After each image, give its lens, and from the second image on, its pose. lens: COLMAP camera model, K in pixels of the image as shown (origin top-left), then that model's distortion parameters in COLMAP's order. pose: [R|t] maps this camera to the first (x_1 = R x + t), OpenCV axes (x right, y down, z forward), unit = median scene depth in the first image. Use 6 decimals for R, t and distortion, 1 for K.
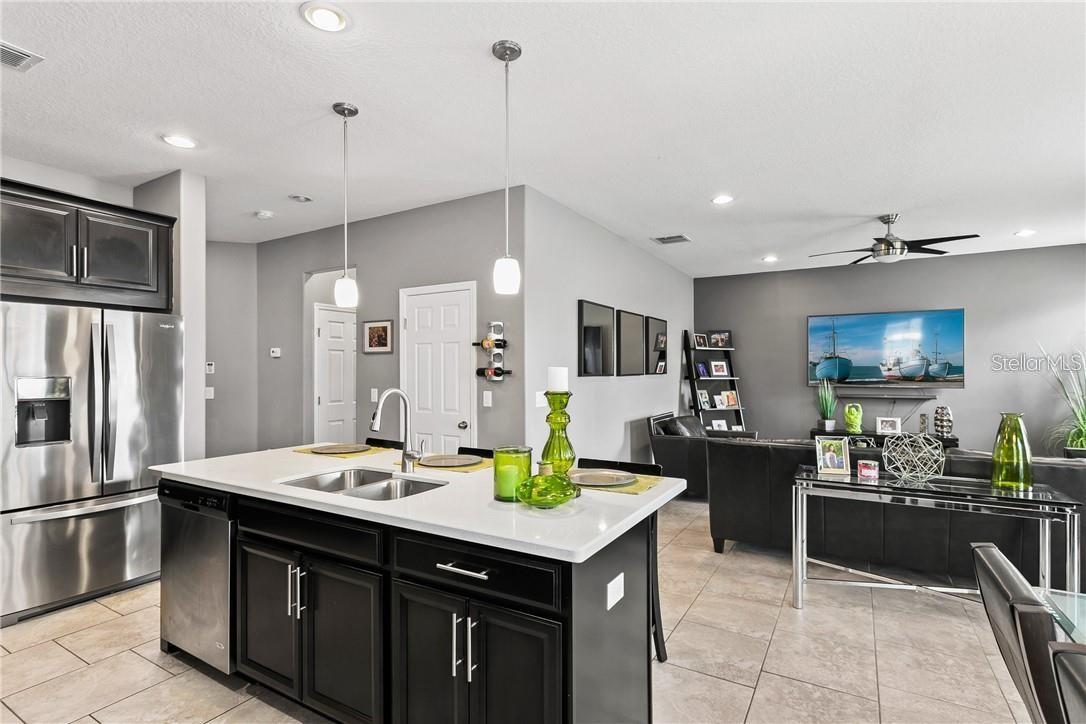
lens RADIAL K [[520.0, 0, 543.0], [0, 520.0, 362.0], [0, 0, 1]] dist [0.002553, 0.000398]
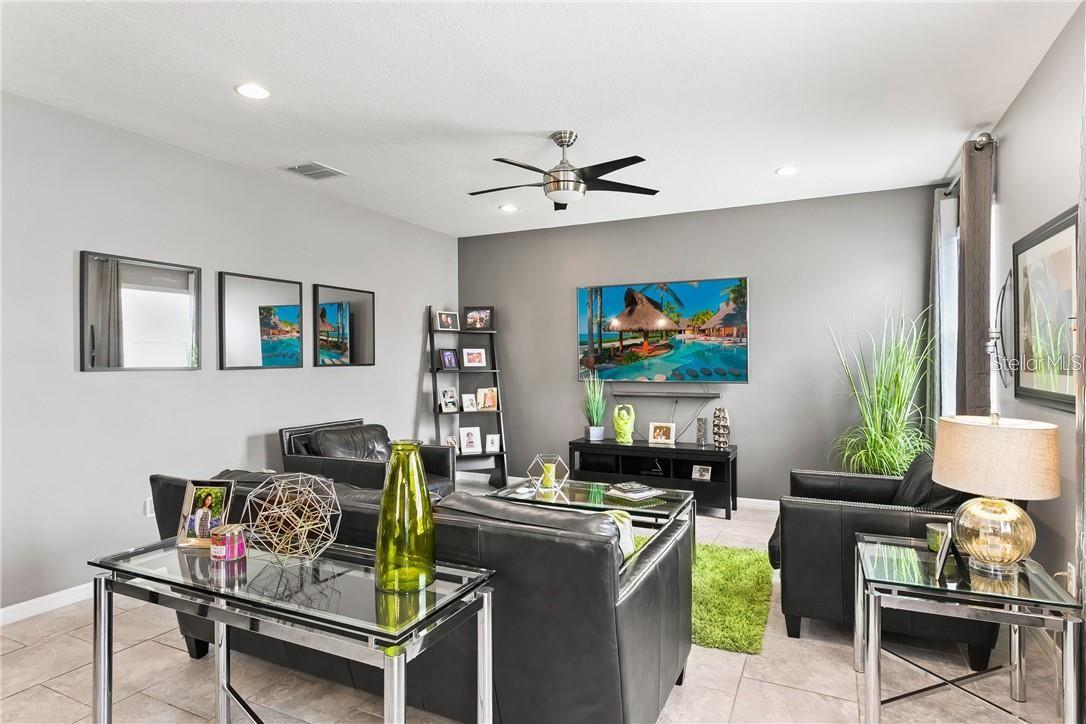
lens RADIAL K [[598.4, 0, 543.0], [0, 598.4, 362.0], [0, 0, 1]] dist [-0.000351, 0.000105]
pose [[0.996001, -0.002684, 0.089298, 0.413624], [0.000900, 0.999799, 0.020013, 0.001560], [-0.089334, -0.019853, 0.995804, 0.157962]]
